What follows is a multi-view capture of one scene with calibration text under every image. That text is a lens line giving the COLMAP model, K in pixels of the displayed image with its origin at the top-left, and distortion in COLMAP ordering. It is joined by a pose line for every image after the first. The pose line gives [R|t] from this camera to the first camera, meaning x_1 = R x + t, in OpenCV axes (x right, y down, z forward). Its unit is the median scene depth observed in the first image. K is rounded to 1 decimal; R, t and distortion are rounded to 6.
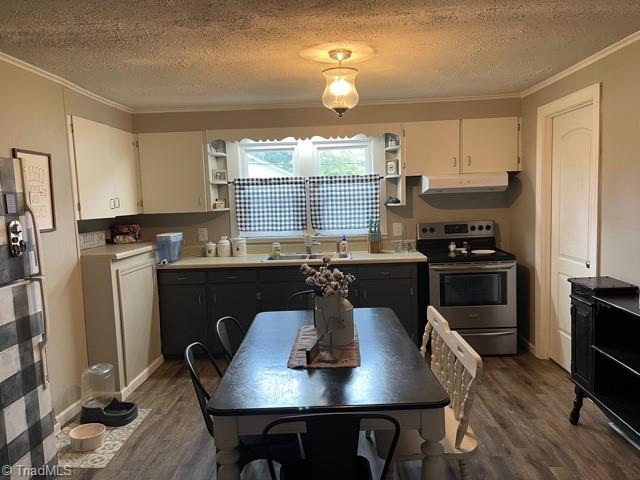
lens RADIAL K [[468.3, 0, 318.6], [0, 468.3, 233.1], [0, 0, 1]] dist [0.050654, -0.060399]
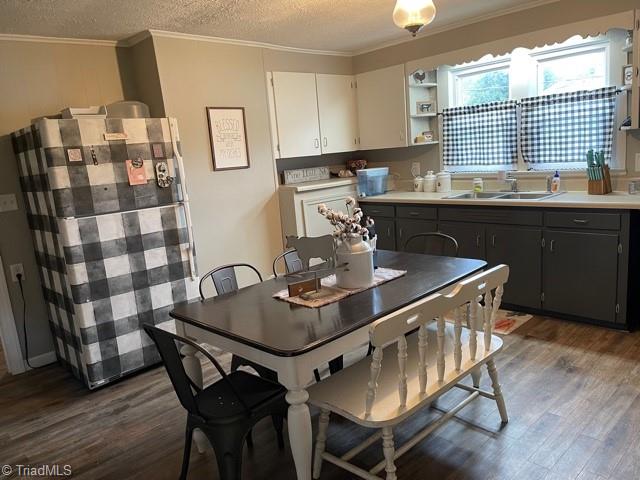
lens RADIAL K [[468.3, 0, 318.6], [0, 468.3, 233.1], [0, 0, 1]] dist [0.050654, -0.060399]
pose [[0.717673, 0.096455, -0.689668, 0.322154], [0.006608, 0.989373, 0.145248, -0.008766], [0.696349, -0.108798, 0.709409, 0.129806]]
